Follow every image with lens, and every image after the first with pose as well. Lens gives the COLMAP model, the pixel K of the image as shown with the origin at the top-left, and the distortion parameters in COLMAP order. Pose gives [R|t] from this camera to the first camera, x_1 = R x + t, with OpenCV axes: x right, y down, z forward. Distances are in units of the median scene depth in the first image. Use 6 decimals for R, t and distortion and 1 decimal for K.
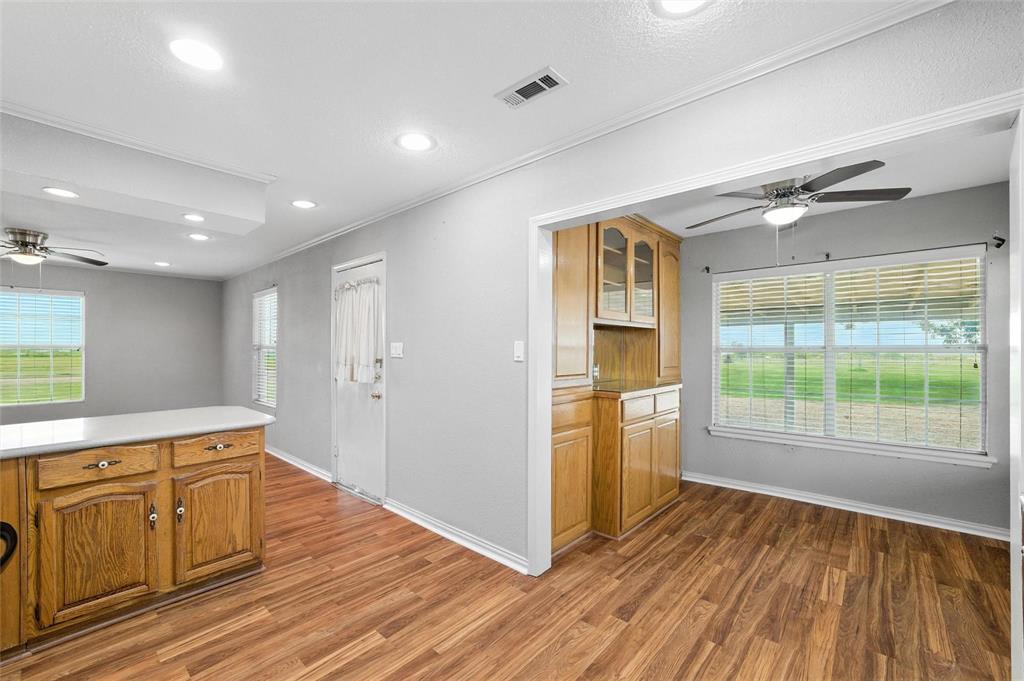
lens RADIAL K [[410.0, 0, 508.6], [0, 410.0, 343.8], [0, 0, 1]] dist [-0.018792, 0.003769]
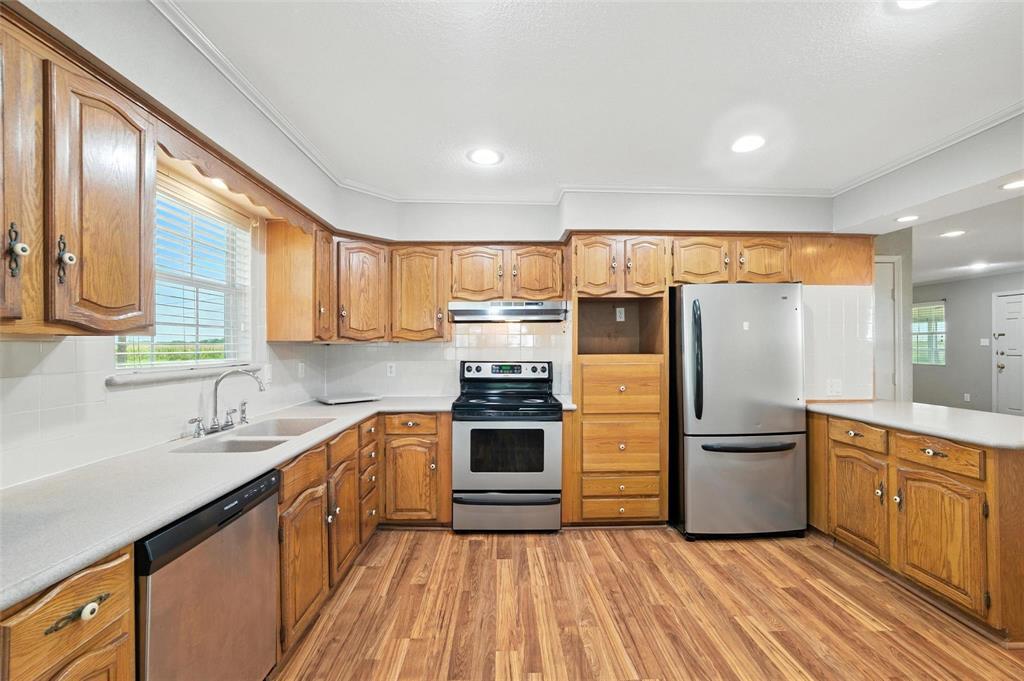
lens RADIAL K [[410.0, 0, 516.5], [0, 410.0, 342.2], [0, 0, 1]] dist [-0.018792, 0.003769]
pose [[-0.705930, -0.002606, -0.708277, 0.380962], [0.011622, 0.999816, -0.015262, 0.006654], [0.708186, -0.019005, -0.705770, 0.642021]]
